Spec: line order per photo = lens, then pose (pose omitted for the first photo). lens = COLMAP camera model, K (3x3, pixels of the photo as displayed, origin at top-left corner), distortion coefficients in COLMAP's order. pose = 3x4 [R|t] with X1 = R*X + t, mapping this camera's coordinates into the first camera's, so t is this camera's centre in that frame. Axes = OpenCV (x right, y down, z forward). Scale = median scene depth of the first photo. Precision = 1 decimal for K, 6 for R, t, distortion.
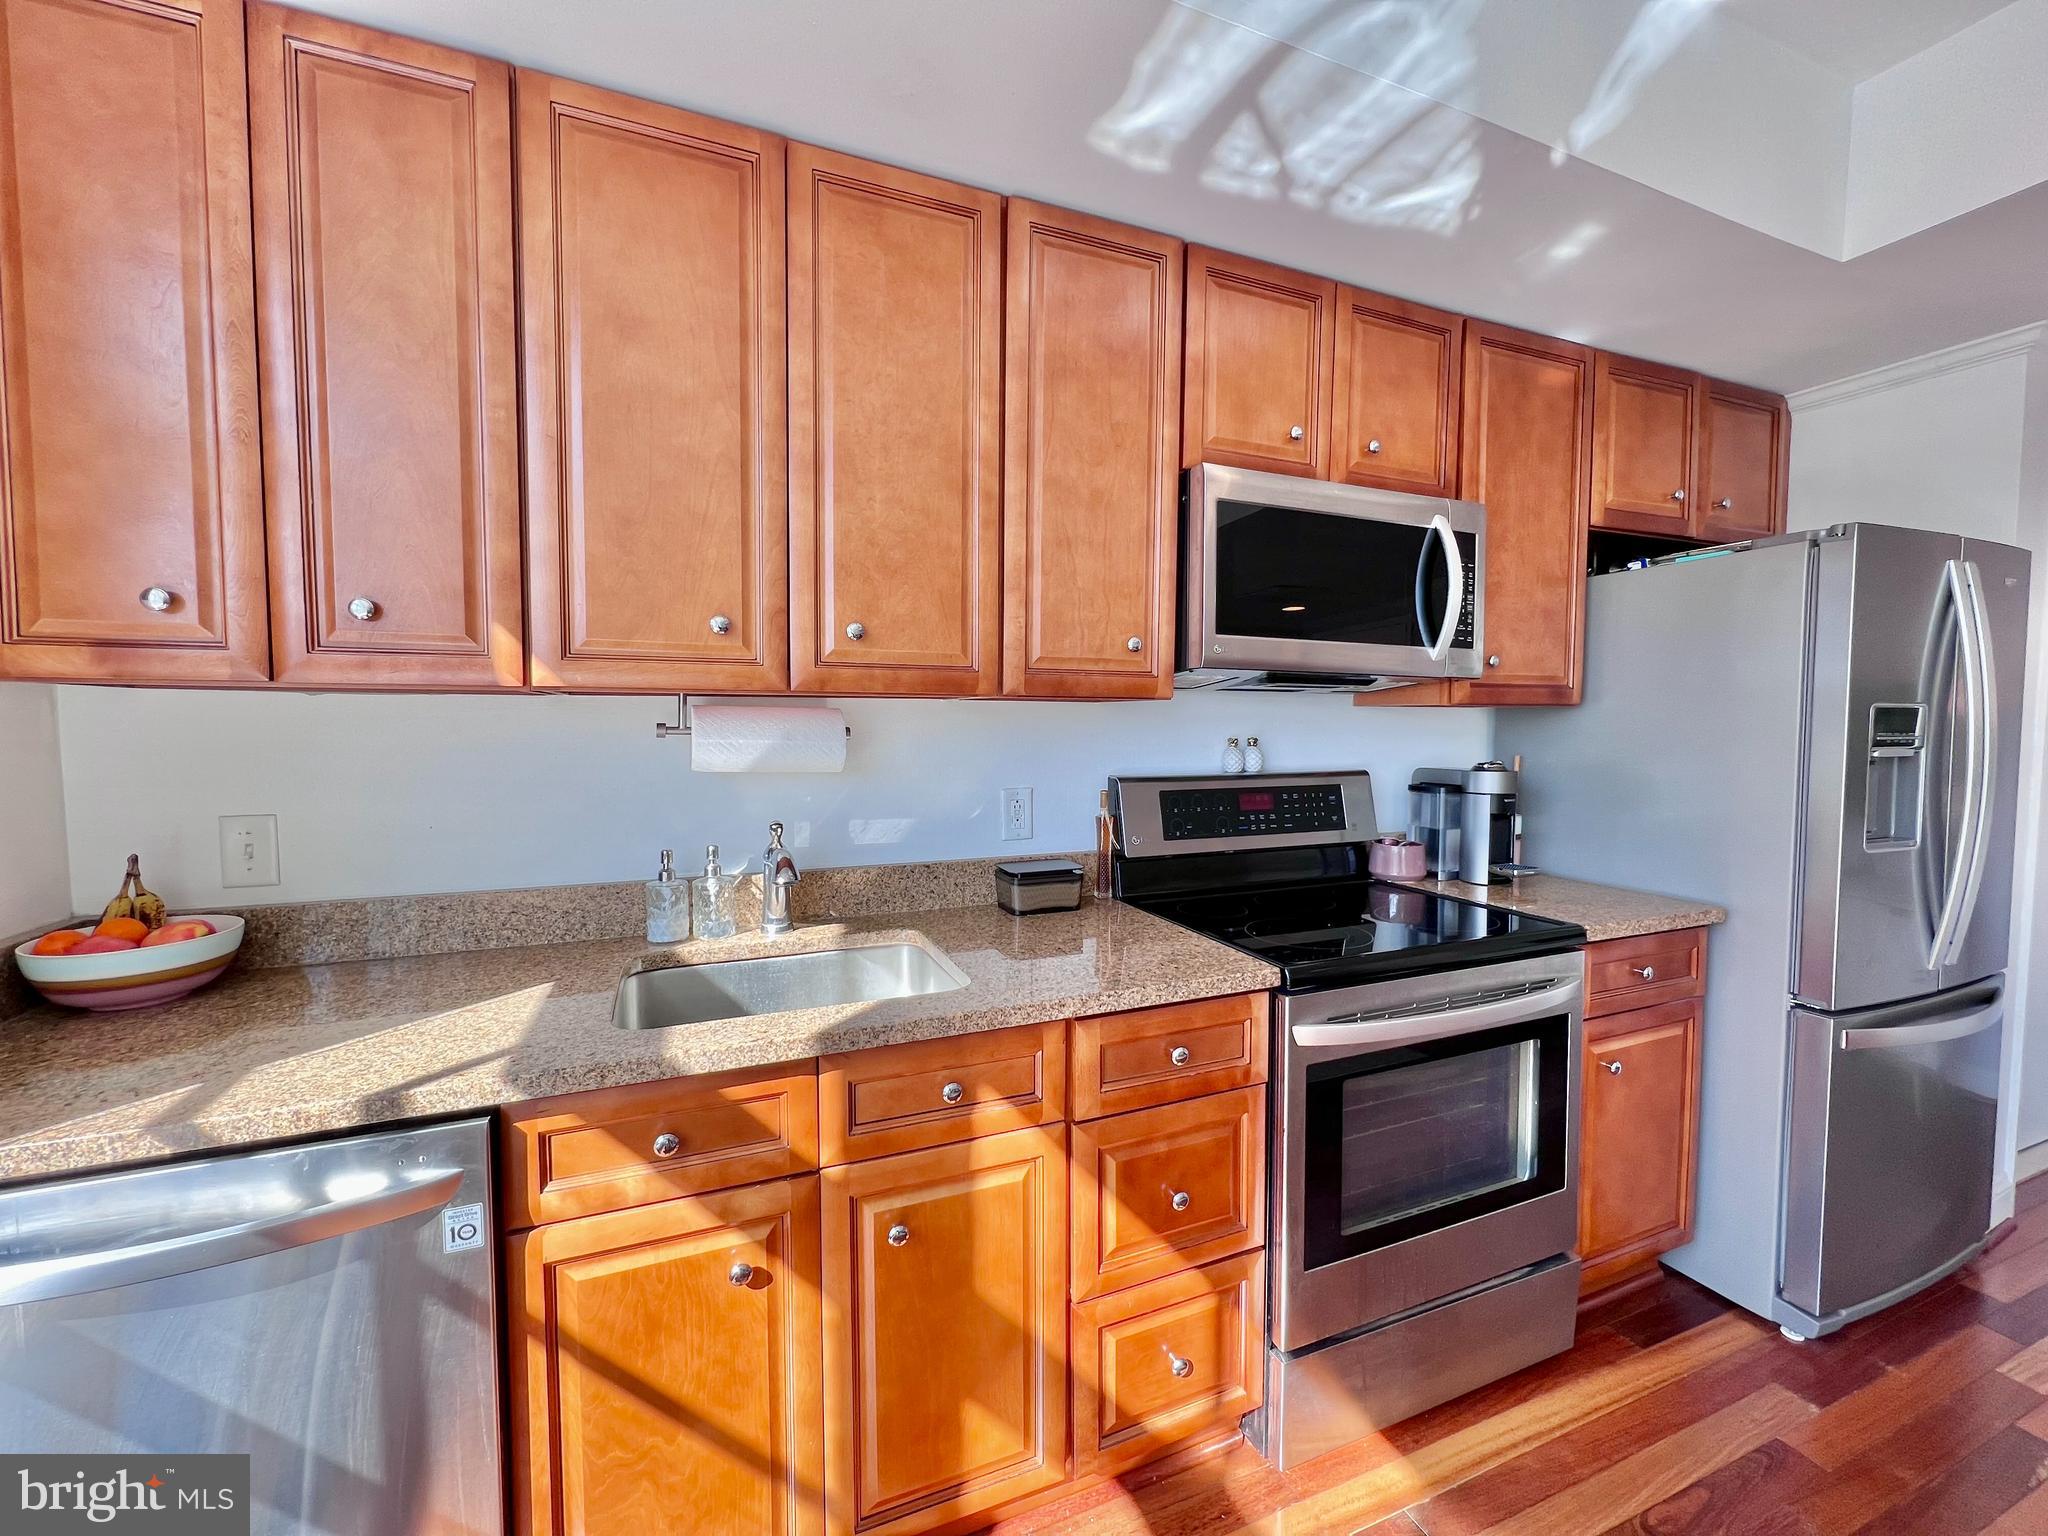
lens RADIAL K [[808.7, 0, 1056.0], [0, 808.7, 761.8], [0, 0, 1]] dist [-0.008985, 0.000057]
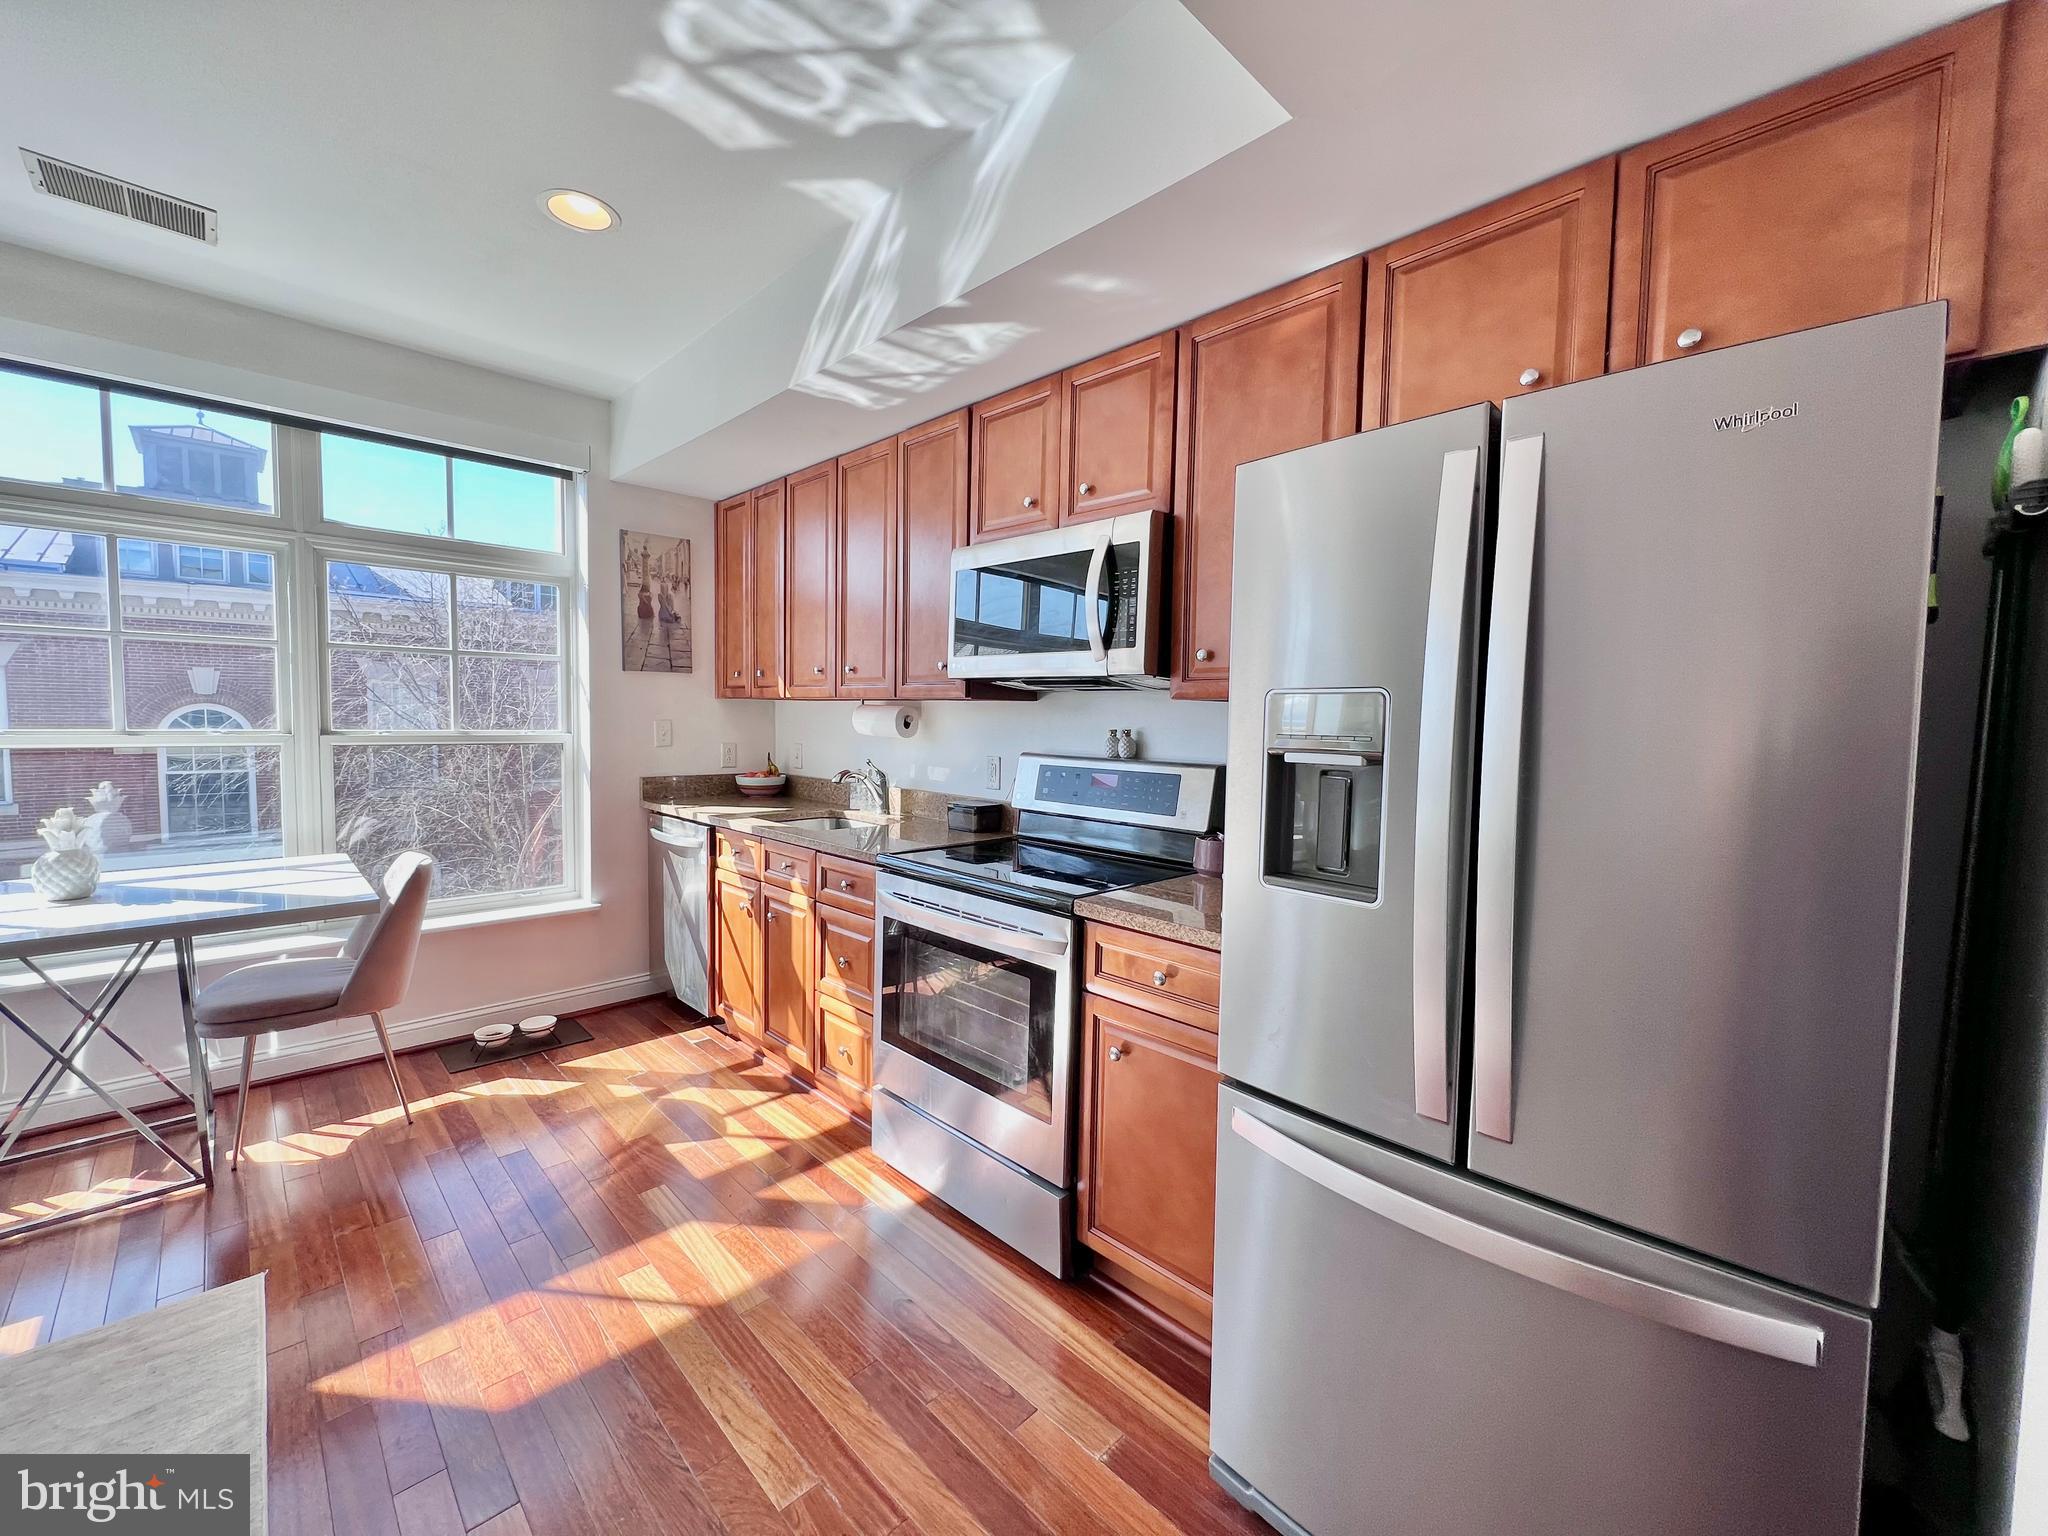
lens RADIAL K [[825.6, 0, 1012.2], [0, 825.6, 760.1], [0, 0, 1]] dist [0.001388, 0.000083]
pose [[0.371988, 0.059178, -0.926349, 2.139448], [-0.061185, 0.997359, 0.039145, -0.037621], [0.926219, 0.042117, 0.374626, 0.634166]]
